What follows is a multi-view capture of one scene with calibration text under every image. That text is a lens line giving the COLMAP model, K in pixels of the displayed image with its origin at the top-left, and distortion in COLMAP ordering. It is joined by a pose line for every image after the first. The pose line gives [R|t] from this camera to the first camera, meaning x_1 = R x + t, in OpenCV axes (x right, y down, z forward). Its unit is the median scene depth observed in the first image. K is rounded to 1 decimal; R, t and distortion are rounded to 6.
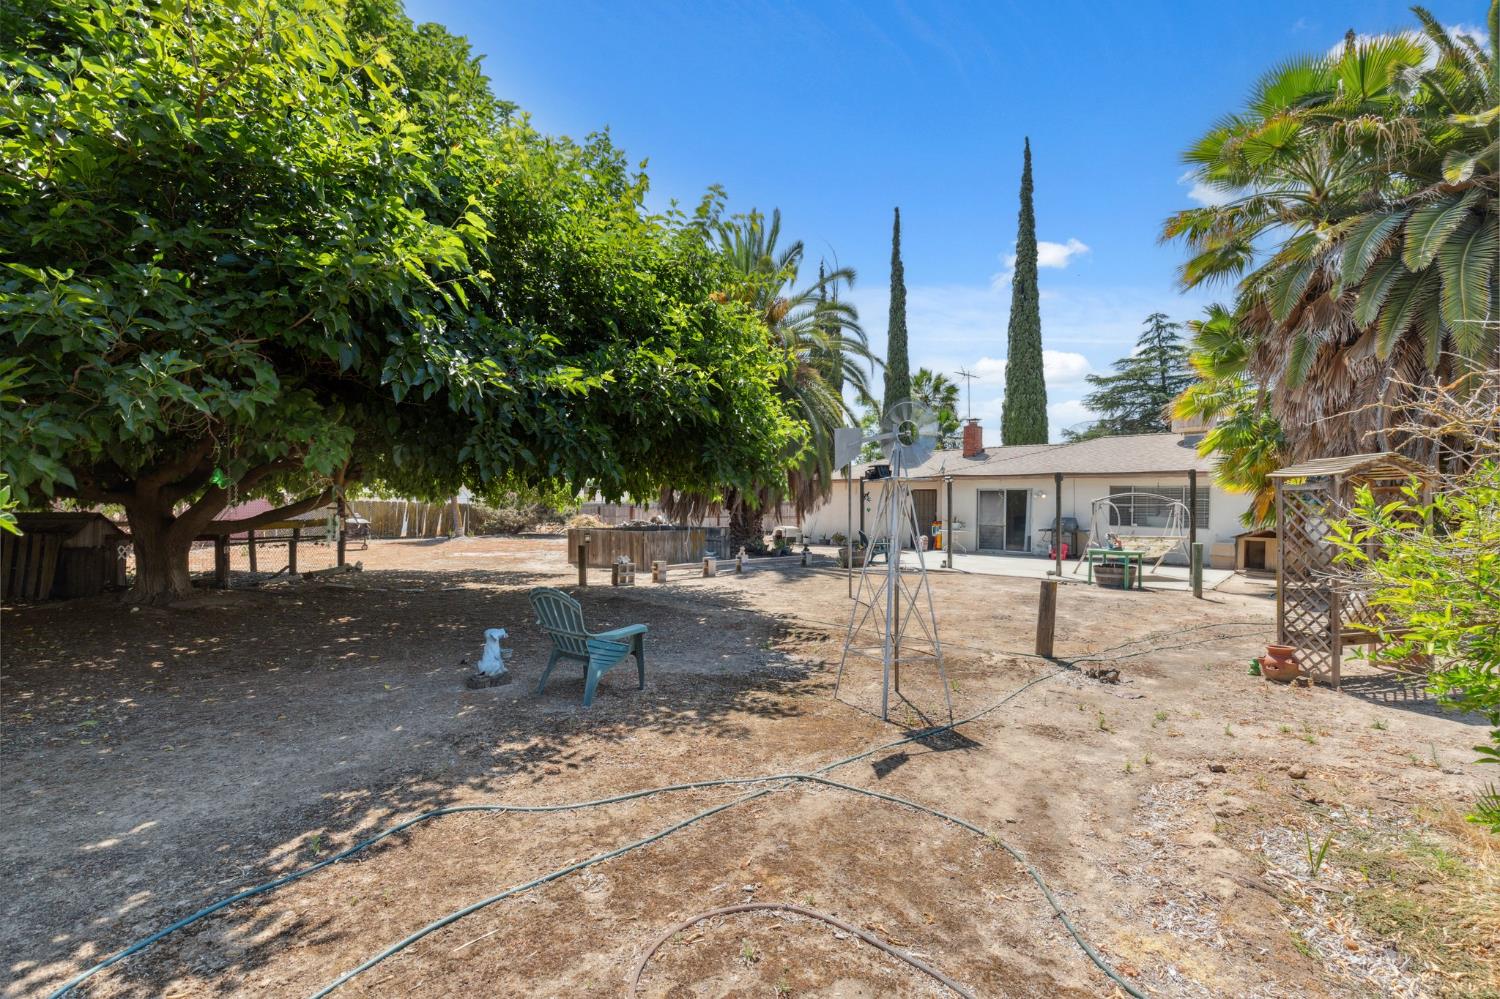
lens RADIAL K [[686.2, 0, 751.8], [0, 686.2, 485.6], [0, 0, 1]] dist [0.017255, -0.009369]
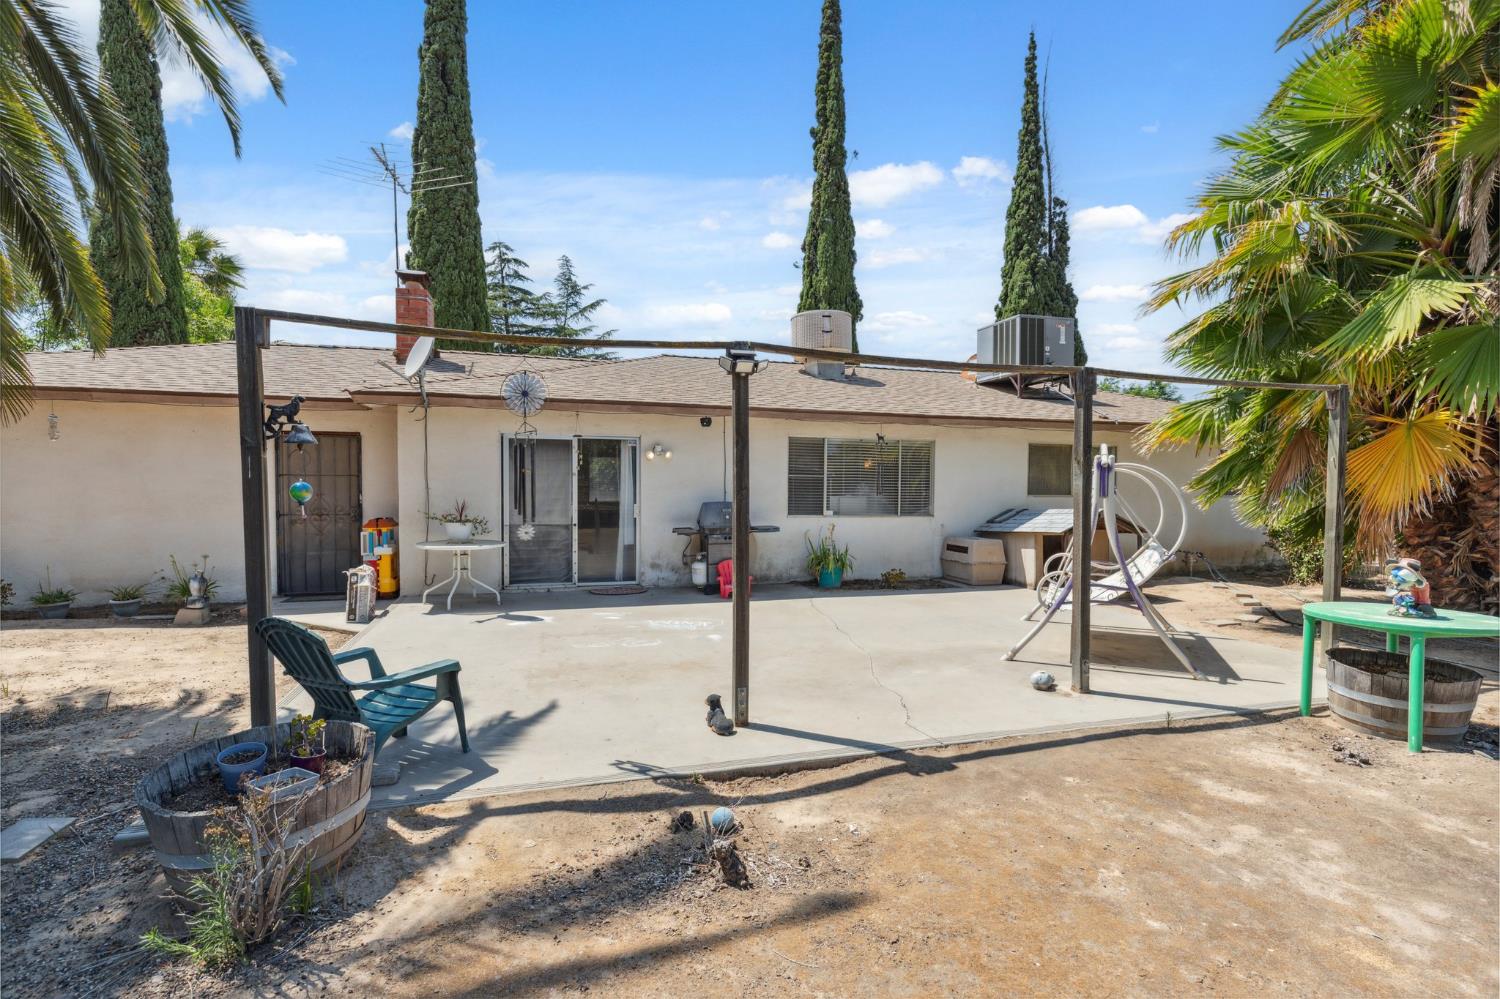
lens RADIAL K [[720.4, 0, 759.2], [0, 720.4, 504.9], [0, 0, 1]] dist [-0.008785, 0.000838]
pose [[0.524169, -0.032349, 0.851000, 0.039673], [-0.015749, 0.998739, 0.047666, 0.018145], [-0.851468, -0.038387, 0.522999, 0.490382]]
